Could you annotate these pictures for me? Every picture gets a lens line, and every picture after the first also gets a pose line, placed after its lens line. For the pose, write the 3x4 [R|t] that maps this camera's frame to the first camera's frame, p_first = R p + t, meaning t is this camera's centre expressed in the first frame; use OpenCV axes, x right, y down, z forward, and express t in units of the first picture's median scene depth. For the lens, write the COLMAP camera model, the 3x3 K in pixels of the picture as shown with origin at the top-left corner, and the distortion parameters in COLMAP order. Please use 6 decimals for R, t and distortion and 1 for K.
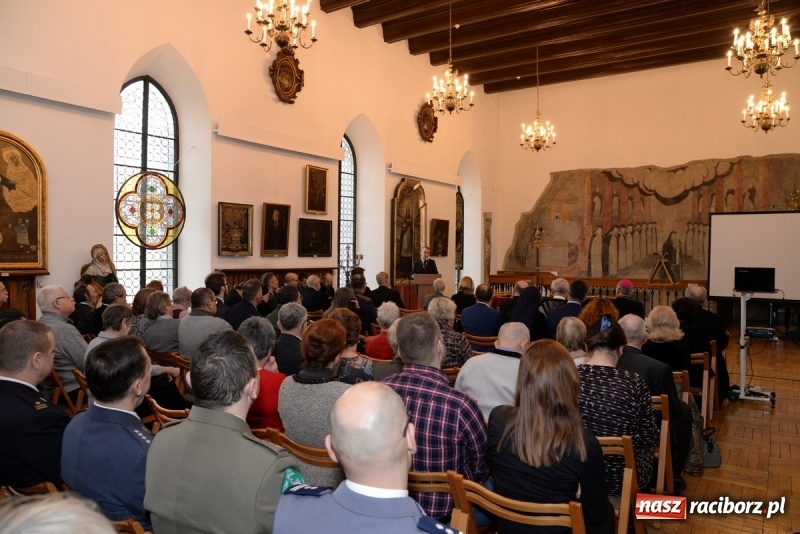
lens RADIAL K [[579.3, 0, 396.2], [0, 579.3, 267.2], [0, 0, 1]] dist [-0.097950, 0.059118]
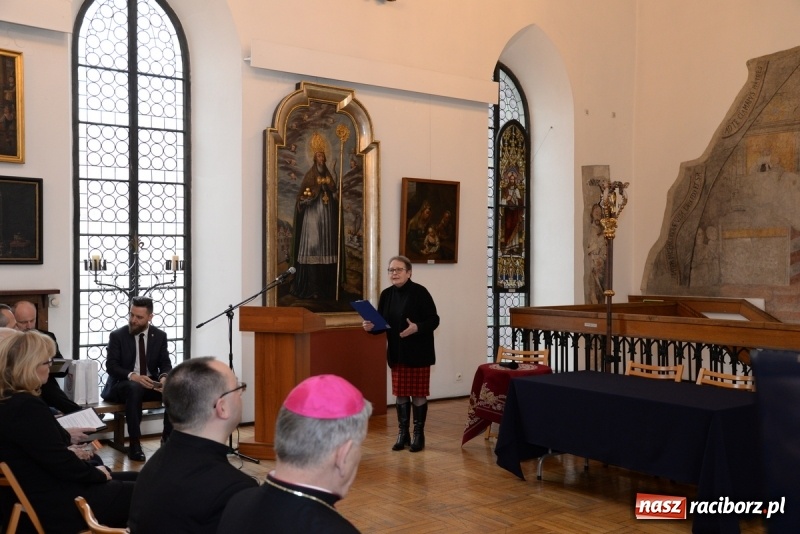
lens RADIAL K [[836.2, 0, 408.5], [0, 836.2, 271.4], [0, 0, 1]] dist [0.104329, 0.000000]
pose [[0.954989, -0.004002, -0.296614, 0.244167], [0.000254, 0.999920, -0.012675, -0.004854], [0.296641, 0.012029, 0.954913, 0.381404]]
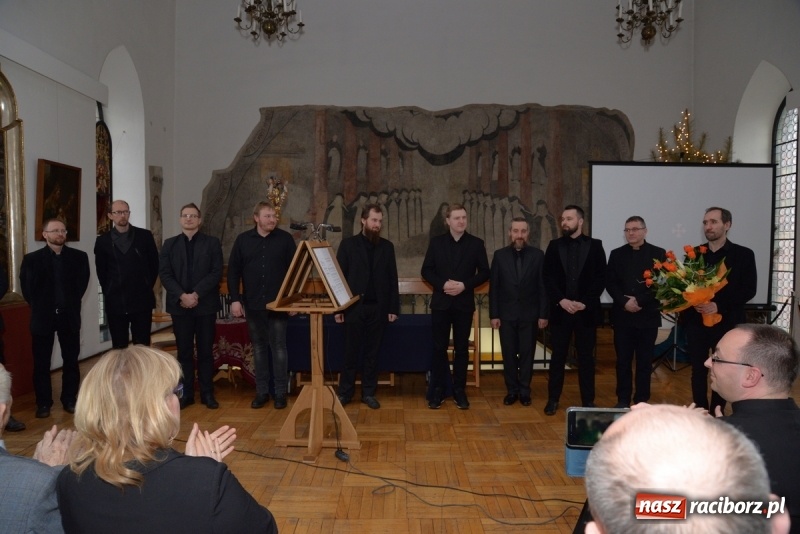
lens RADIAL K [[545.2, 0, 400.4], [0, 545.2, 271.6], [0, 0, 1]] dist [-0.117445, 0.043799]
pose [[0.814417, -0.038146, 0.579025, 0.052200], [0.019017, 0.999055, 0.039071, -0.005704], [-0.579969, -0.020809, 0.814373, 0.482479]]
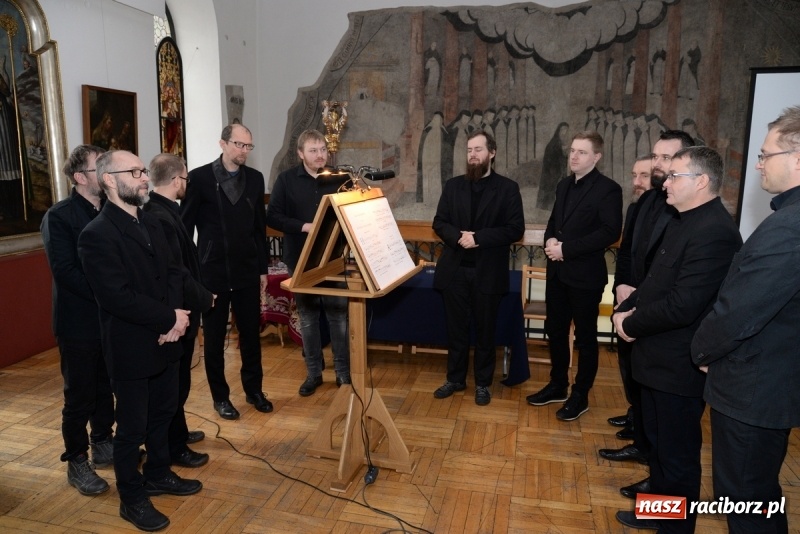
lens RADIAL K [[566.6, 0, 399.6], [0, 566.6, 270.9], [0, 0, 1]] dist [-0.114652, 0.065590]
pose [[0.929617, -0.078739, 0.360017, 0.117446], [0.014113, 0.983798, 0.178723, -0.018583], [-0.368257, -0.161063, 0.915667, 0.517394]]
